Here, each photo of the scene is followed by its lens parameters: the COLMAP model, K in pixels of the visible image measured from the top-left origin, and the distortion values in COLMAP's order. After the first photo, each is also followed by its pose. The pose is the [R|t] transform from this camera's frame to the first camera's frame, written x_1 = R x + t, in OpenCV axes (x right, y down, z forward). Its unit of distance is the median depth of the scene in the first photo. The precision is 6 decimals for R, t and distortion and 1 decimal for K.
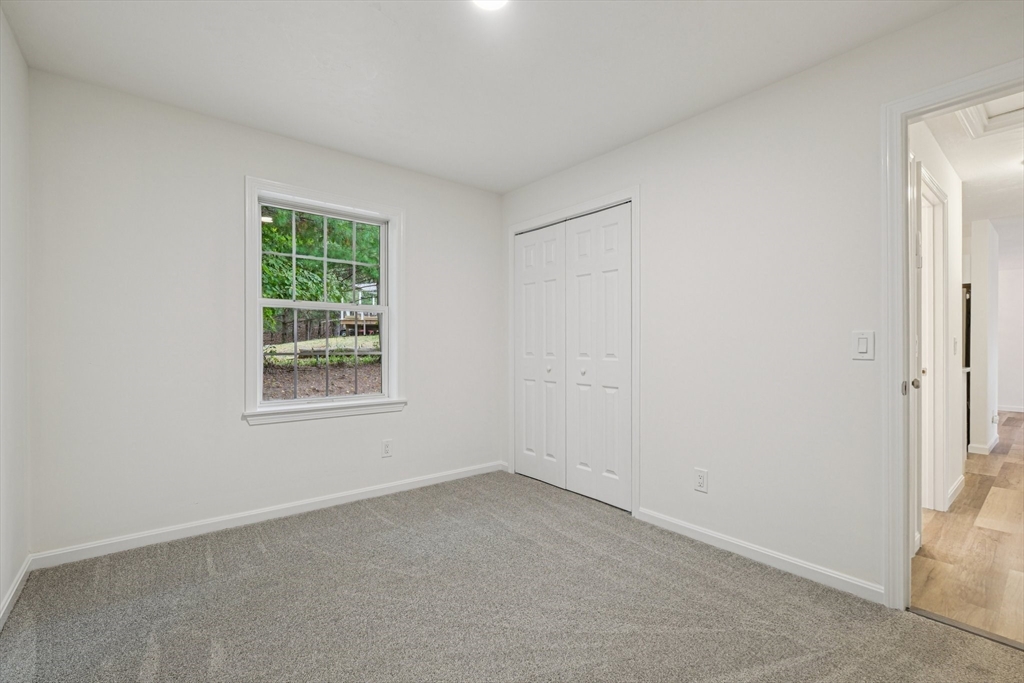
lens RADIAL K [[448.6, 0, 532.3], [0, 448.6, 347.8], [0, 0, 1]] dist [-0.003251, 0.001433]
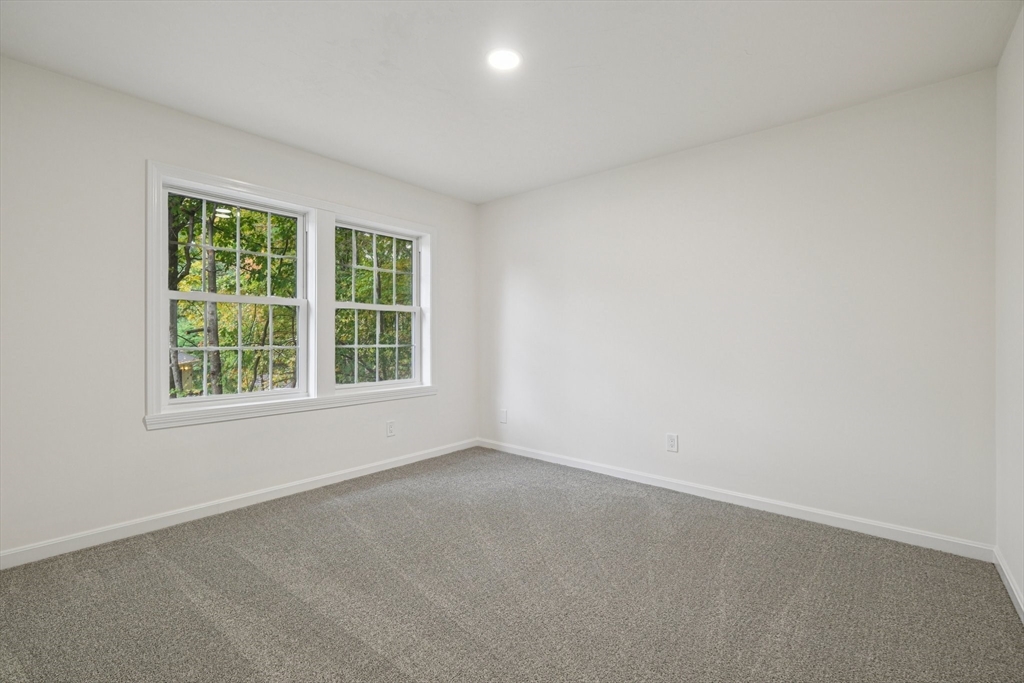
lens RADIAL K [[448.6, 0, 500.7], [0, 448.6, 341.2], [0, 0, 1]] dist [-0.003251, 0.001433]
pose [[0.987813, -0.005863, 0.155532, -0.292701], [0.005640, 0.999982, 0.001872, -0.000329], [-0.155540, -0.000972, 0.987829, -0.236230]]
